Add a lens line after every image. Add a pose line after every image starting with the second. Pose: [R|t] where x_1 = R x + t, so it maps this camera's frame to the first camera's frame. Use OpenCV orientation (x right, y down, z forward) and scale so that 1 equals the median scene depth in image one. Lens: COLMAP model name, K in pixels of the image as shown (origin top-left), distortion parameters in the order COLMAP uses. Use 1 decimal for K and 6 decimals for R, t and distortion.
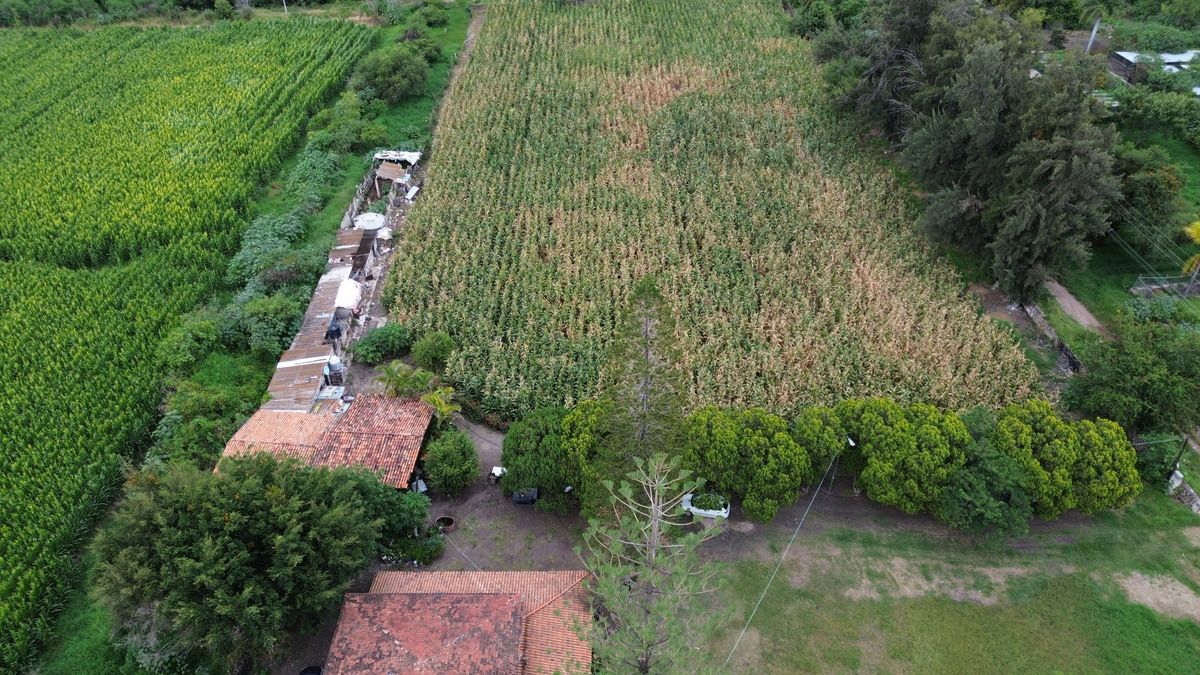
lens RADIAL K [[848.4, 0, 598.9], [0, 848.4, 336.3], [0, 0, 1]] dist [0.075395, -0.070122]
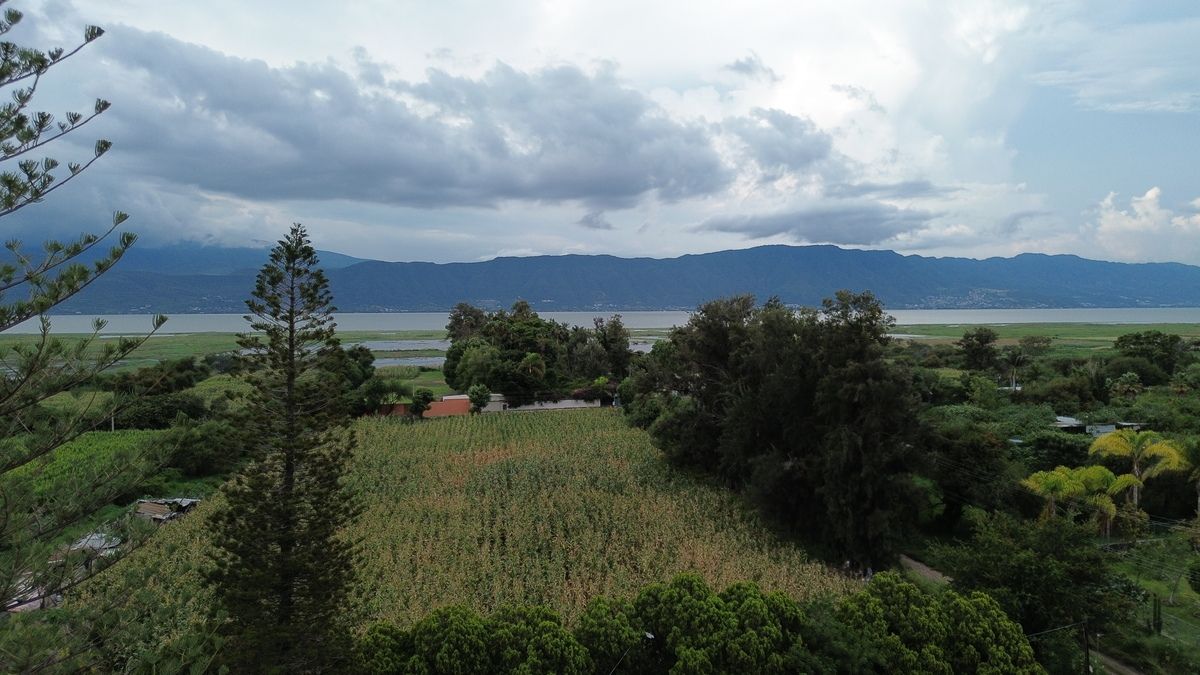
lens RADIAL K [[848.4, 0, 598.9], [0, 848.4, 336.3], [0, 0, 1]] dist [0.075395, -0.070122]
pose [[0.993342, -0.007991, 0.114924, 0.152072], [0.072346, 0.819613, -0.568331, 0.281032], [-0.089652, 0.572862, 0.814734, 0.246722]]
